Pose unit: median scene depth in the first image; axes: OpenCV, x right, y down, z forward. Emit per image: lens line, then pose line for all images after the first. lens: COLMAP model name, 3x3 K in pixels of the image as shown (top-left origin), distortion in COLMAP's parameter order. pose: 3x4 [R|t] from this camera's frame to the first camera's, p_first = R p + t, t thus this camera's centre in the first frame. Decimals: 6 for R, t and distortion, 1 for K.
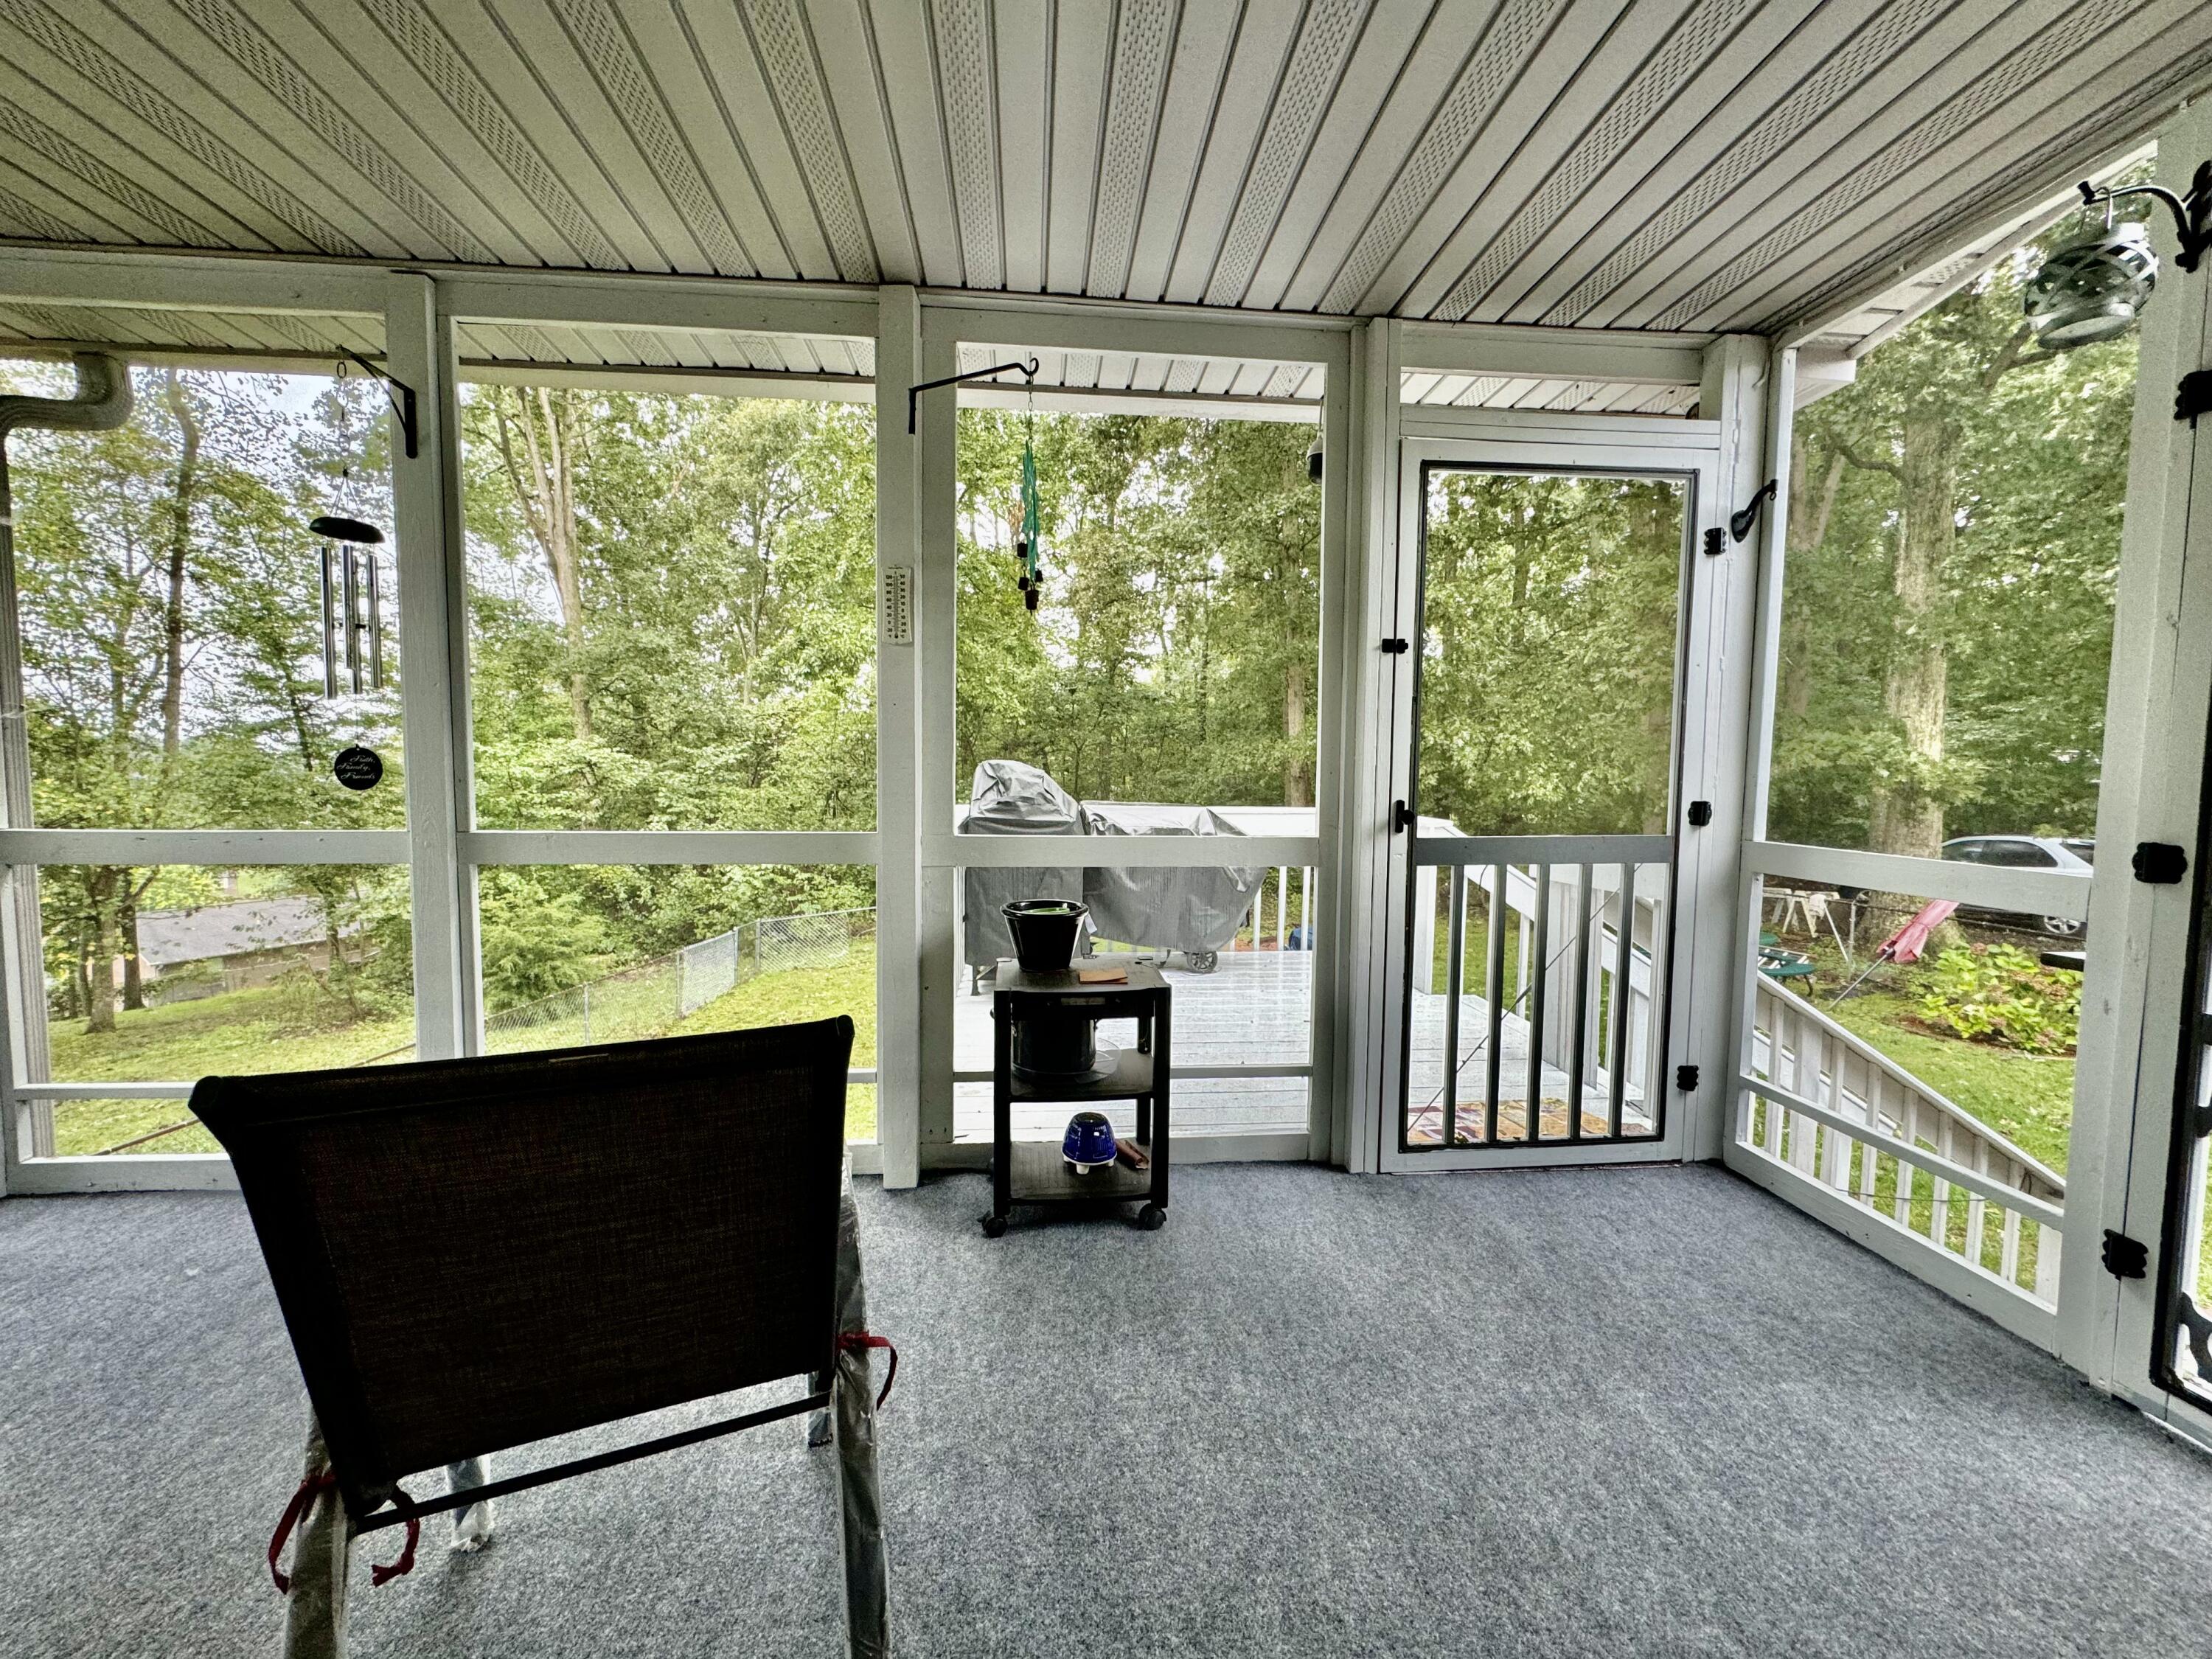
lens RADIAL K [[881.1, 0, 1106.0], [0, 881.1, 829.5], [0, 0, 1]] dist [-0.003455, 0.000304]
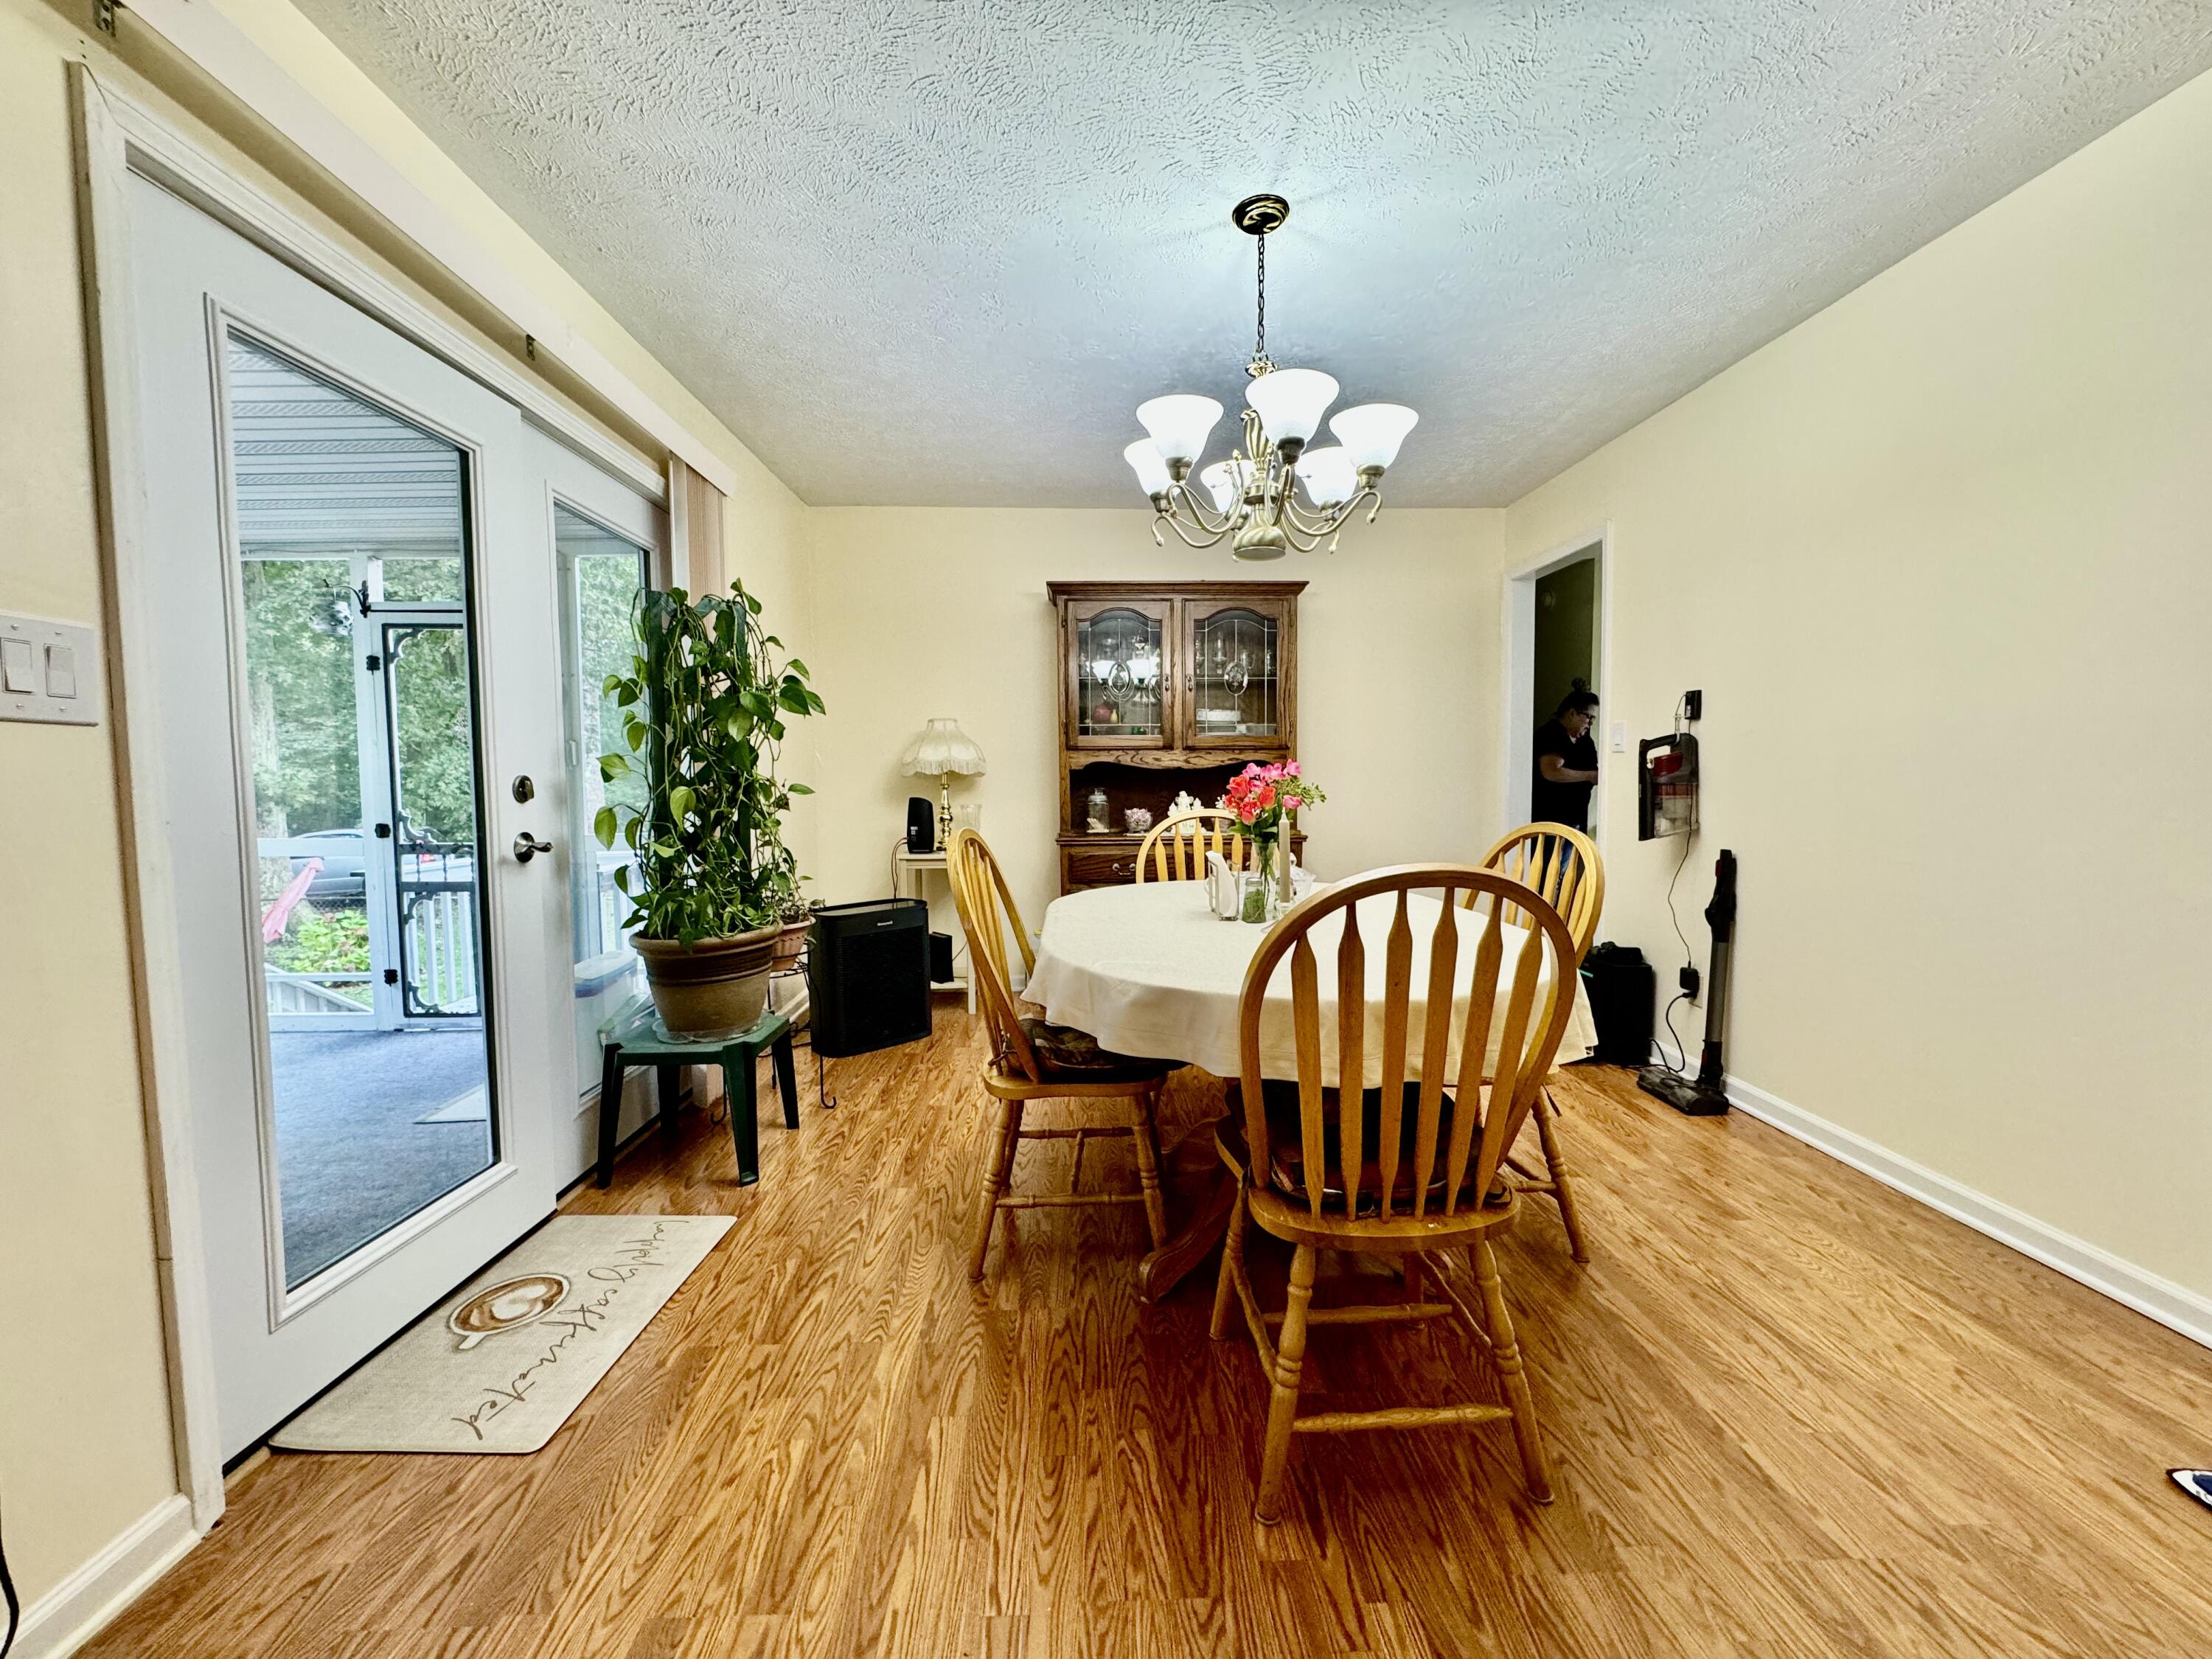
lens RADIAL K [[881.1, 0, 1106.0], [0, 881.1, 829.5], [0, 0, 1]] dist [-0.003455, 0.000304]
pose [[0.053423, -0.070911, 0.996051, -0.189151], [0.071772, 0.995168, 0.066999, 0.001730], [-0.995989, 0.067909, 0.058254, -0.188640]]
